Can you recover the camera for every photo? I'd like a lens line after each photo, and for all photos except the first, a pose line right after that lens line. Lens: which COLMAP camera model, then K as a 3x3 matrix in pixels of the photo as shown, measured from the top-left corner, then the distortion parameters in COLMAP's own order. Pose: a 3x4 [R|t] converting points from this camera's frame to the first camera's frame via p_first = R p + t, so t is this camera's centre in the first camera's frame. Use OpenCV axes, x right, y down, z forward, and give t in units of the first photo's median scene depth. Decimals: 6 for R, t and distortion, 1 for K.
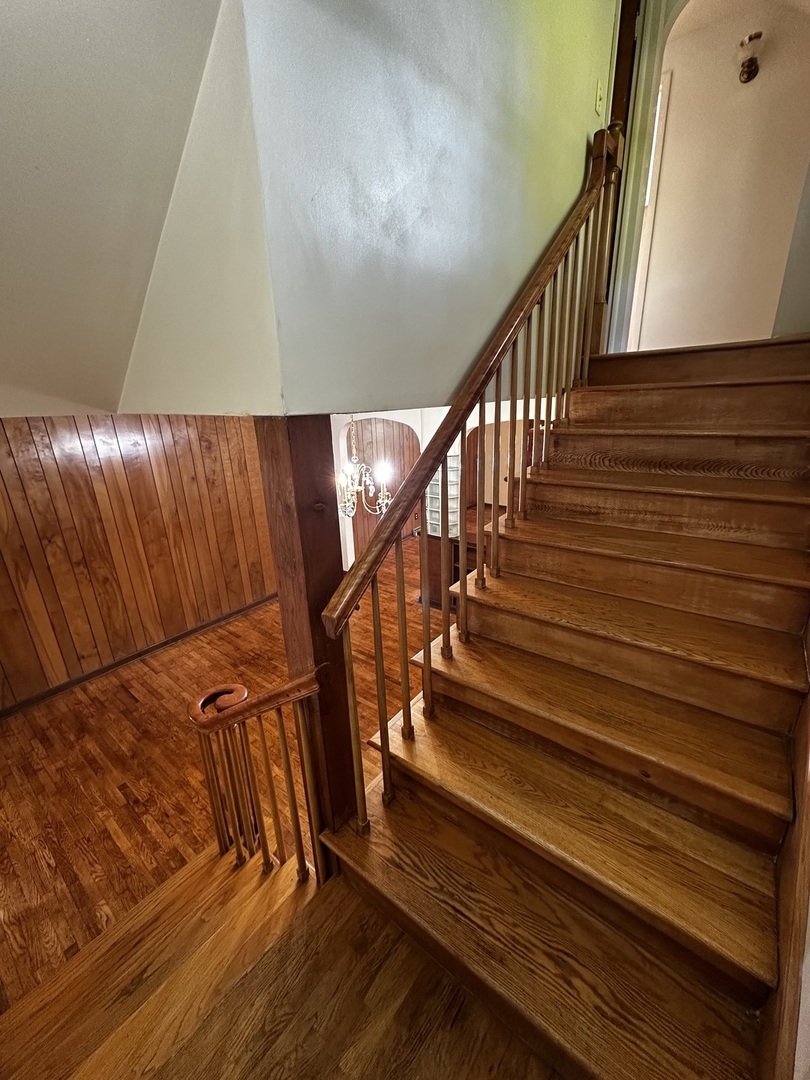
lens RADIAL K [[430.8, 0, 401.9], [0, 430.8, 538.8], [0, 0, 1]] dist [-0.004156, 0.000996]
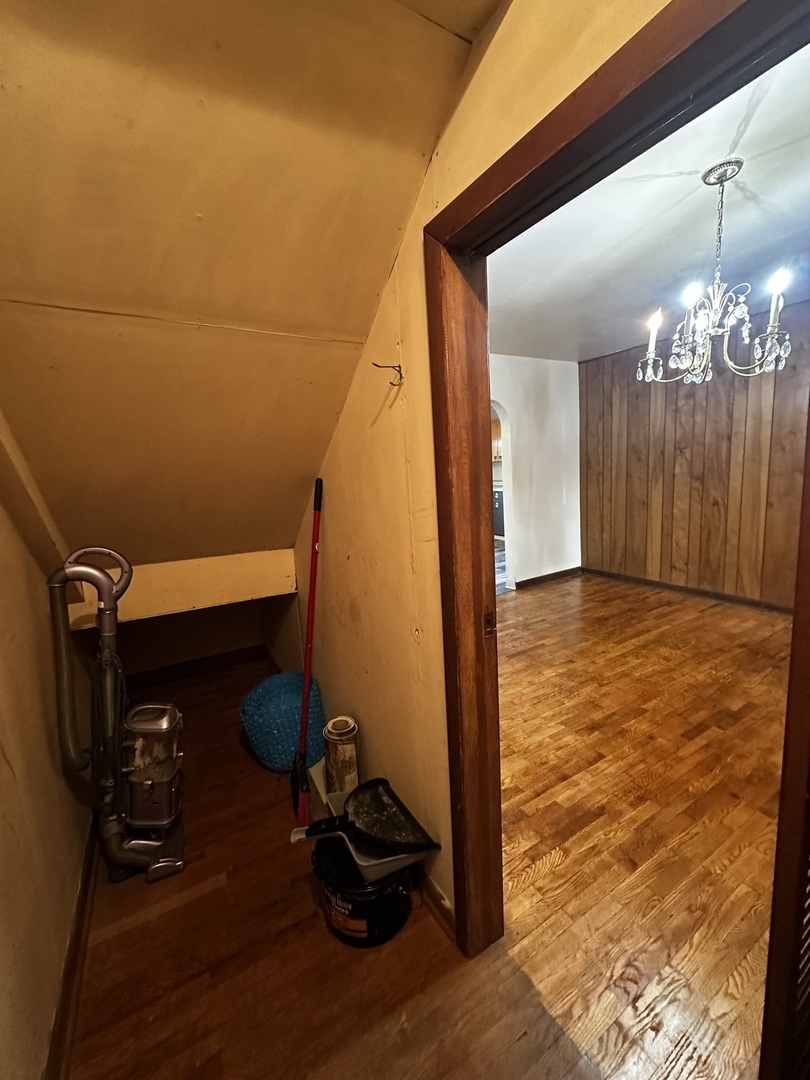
lens RADIAL K [[430.8, 0, 404.2], [0, 430.8, 532.9], [0, 0, 1]] dist [-0.004156, 0.000996]
pose [[-0.360524, 0.189774, -0.913241, 0.475437], [-0.232558, 0.929876, 0.285039, 0.047515], [0.903293, 0.315145, -0.291110, 0.692249]]
